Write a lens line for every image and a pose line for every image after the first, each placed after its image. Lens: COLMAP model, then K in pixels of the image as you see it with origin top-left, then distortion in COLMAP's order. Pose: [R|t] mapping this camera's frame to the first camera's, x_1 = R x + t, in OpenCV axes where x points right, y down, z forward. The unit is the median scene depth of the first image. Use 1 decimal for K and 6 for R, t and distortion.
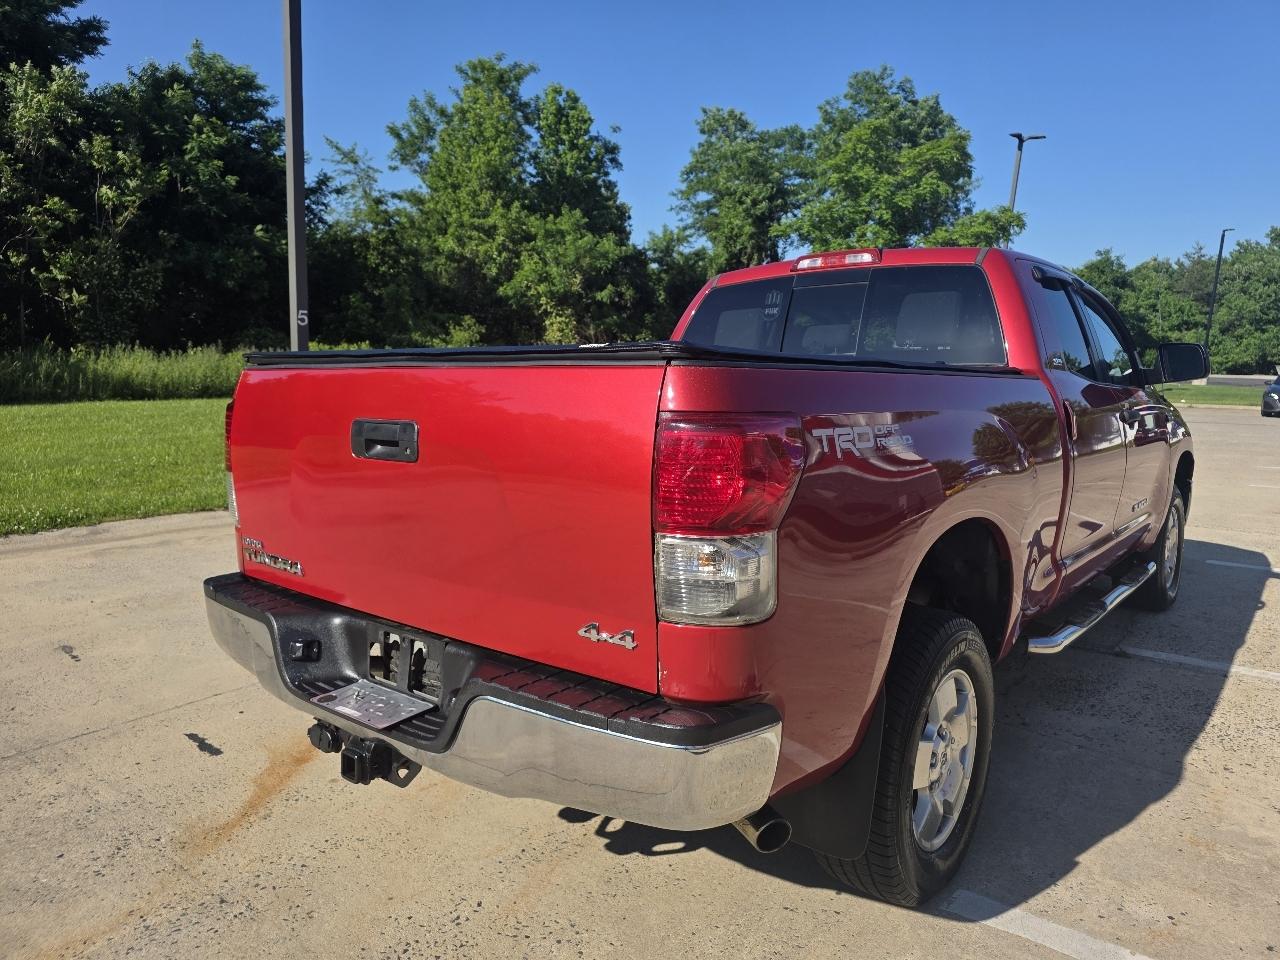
lens RADIAL K [[856.4, 0, 653.9], [0, 856.4, 480.9], [0, 0, 1]] dist [0.055139, -0.046080]
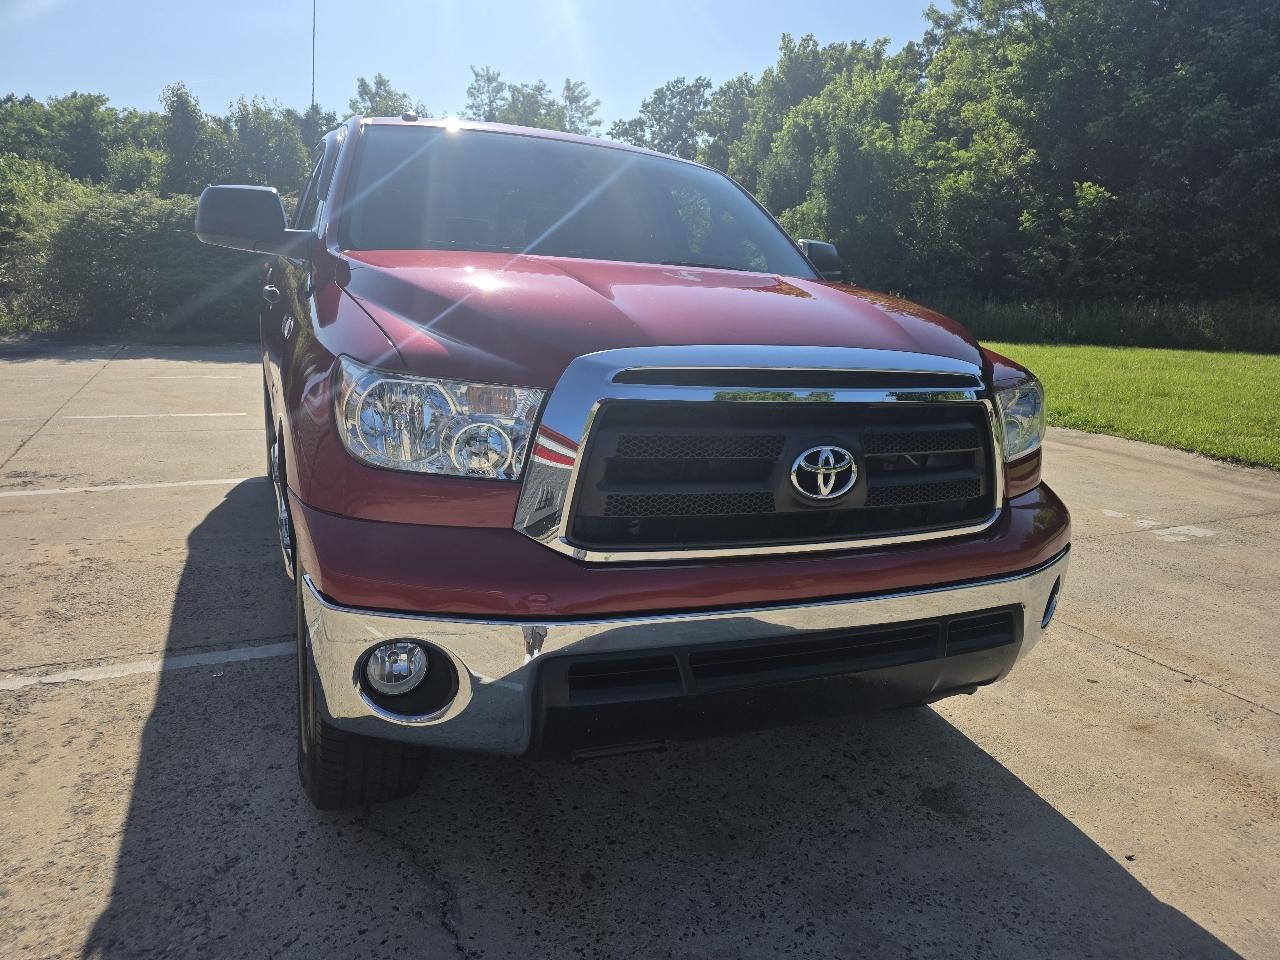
lens RADIAL K [[856.4, 0, 652.3], [0, 856.4, 488.6], [0, 0, 1]] dist [0.055139, -0.046080]
pose [[-0.442262, 0.182438, -0.878135, 0.167990], [-0.163426, 0.946309, 0.278909, -0.027651], [0.881871, 0.266861, -0.388702, 0.246955]]
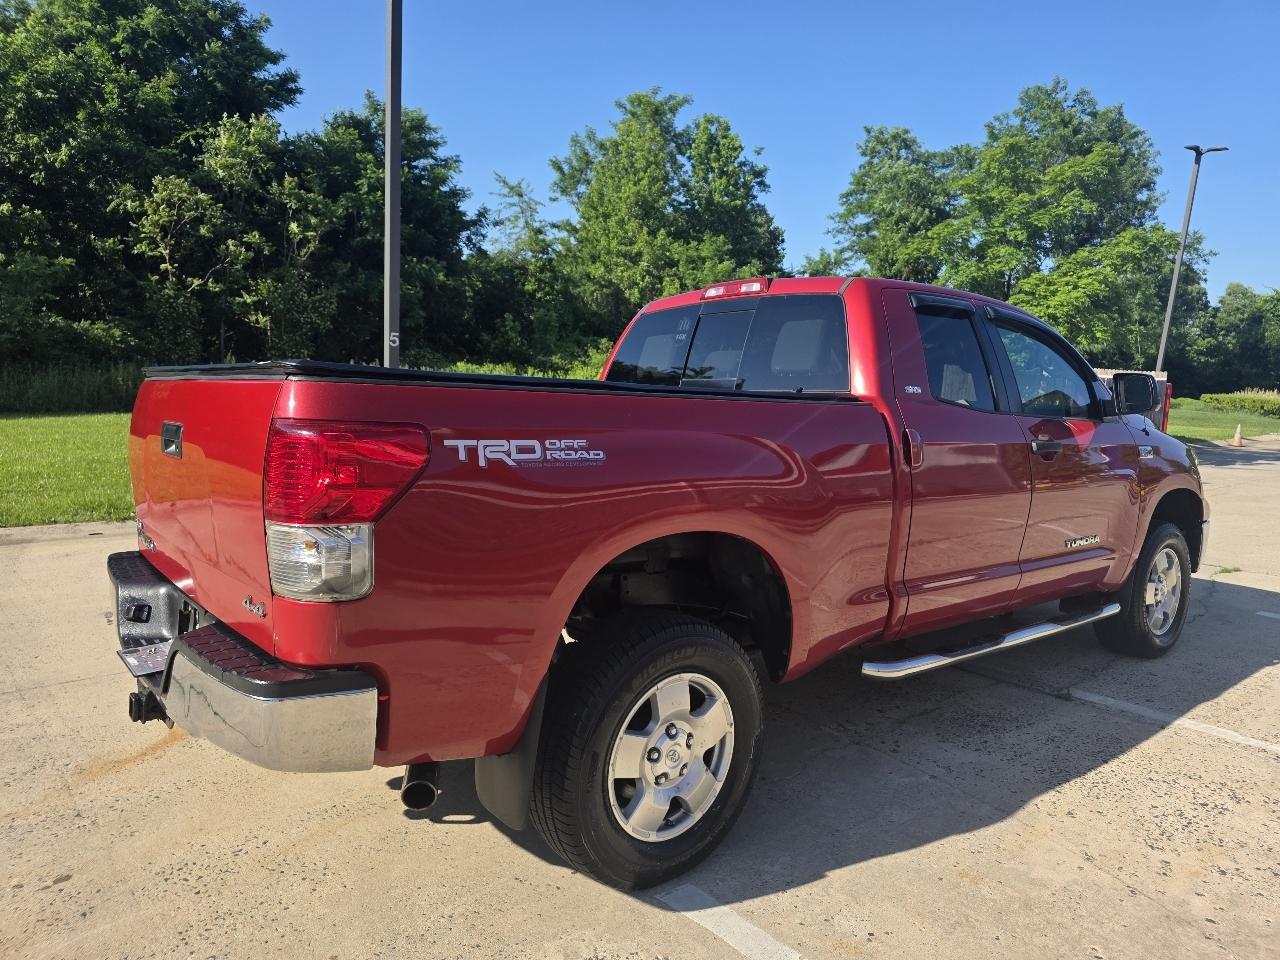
lens RADIAL K [[856.4, 0, 652.3], [0, 856.4, 481.9], [0, 0, 1]] dist [0.055139, -0.046080]
pose [[0.980969, 0.039812, -0.190038, 0.043411], [-0.044548, 0.998793, -0.020710, 0.000535], [0.188984, 0.028782, 0.981558, -0.004938]]
